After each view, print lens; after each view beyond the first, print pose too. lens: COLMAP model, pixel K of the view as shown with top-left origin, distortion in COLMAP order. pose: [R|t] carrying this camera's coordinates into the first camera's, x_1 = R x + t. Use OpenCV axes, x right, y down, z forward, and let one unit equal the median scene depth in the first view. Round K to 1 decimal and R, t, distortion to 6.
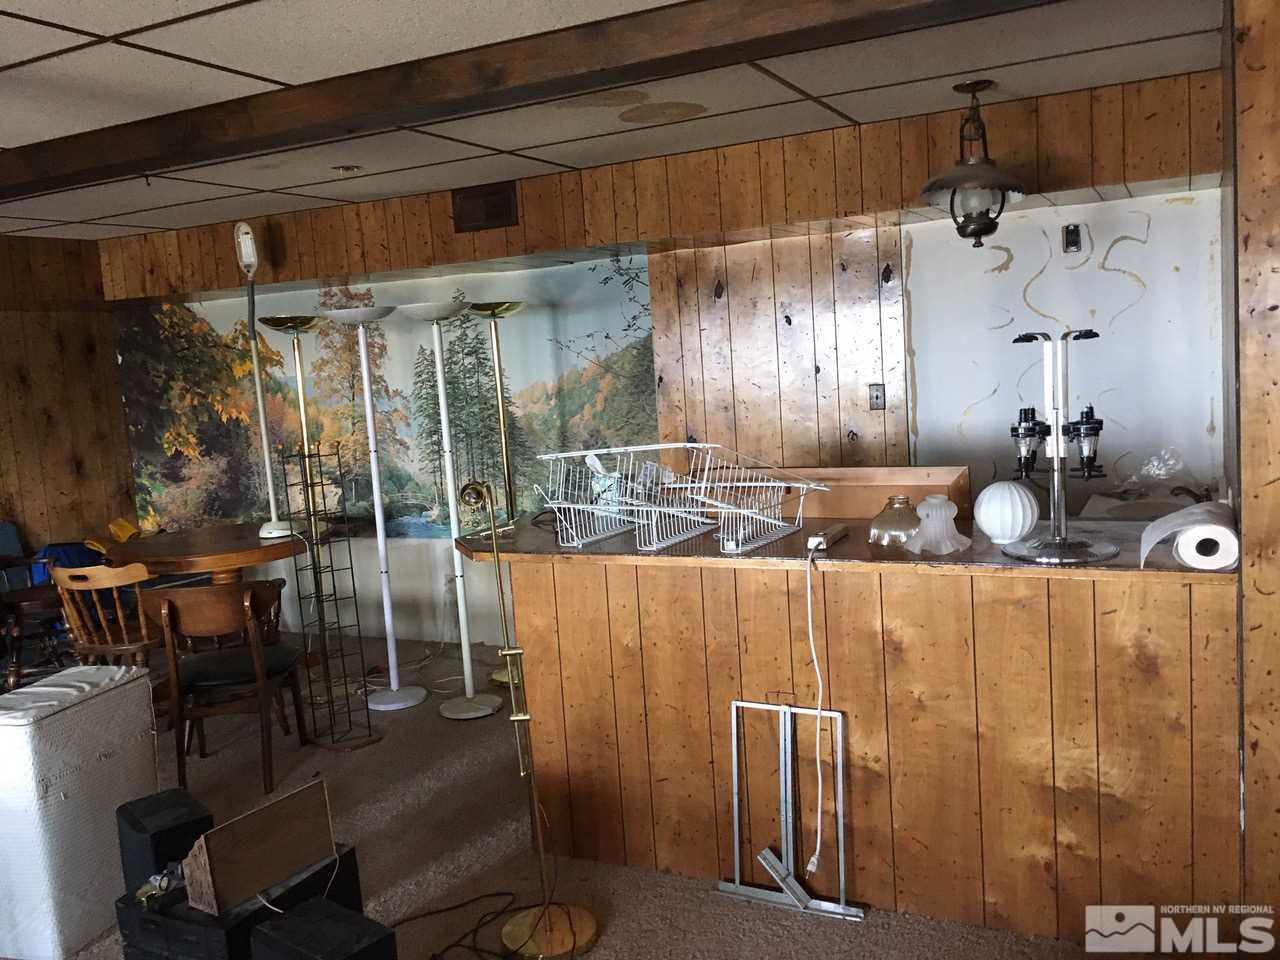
lens RADIAL K [[1087.3, 0, 640.0], [0, 1087.3, 480.0], [0, 0, 1]] dist [0.081356, -0.124346]
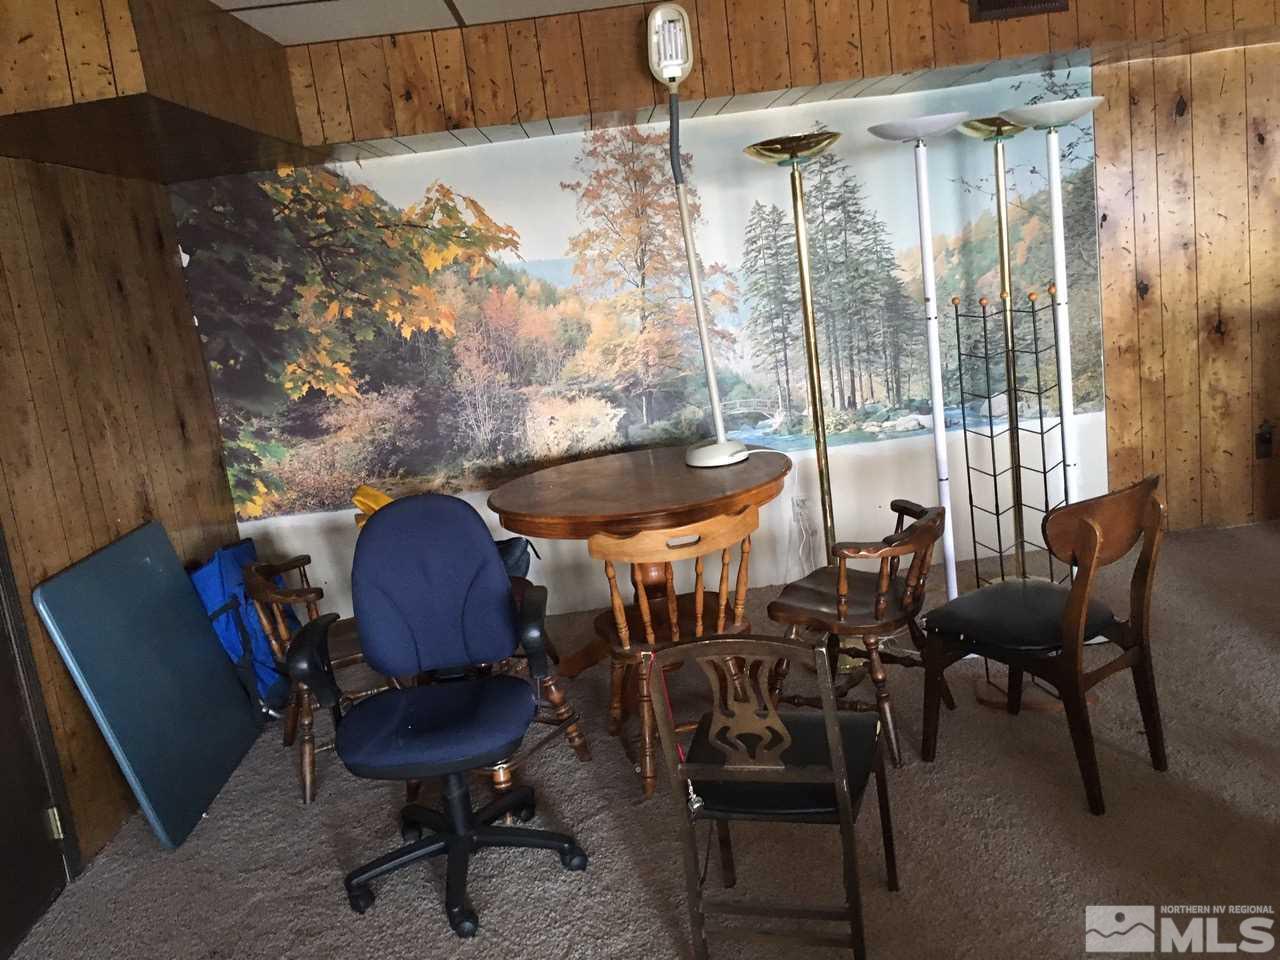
lens RADIAL K [[1087.3, 0, 640.0], [0, 1087.3, 480.0], [0, 0, 1]] dist [0.081356, -0.124346]
pose [[0.881566, -0.139204, 0.451070, -0.605949], [0.119782, 0.990223, 0.071489, 0.004541], [-0.456611, -0.008992, 0.889621, 0.338007]]
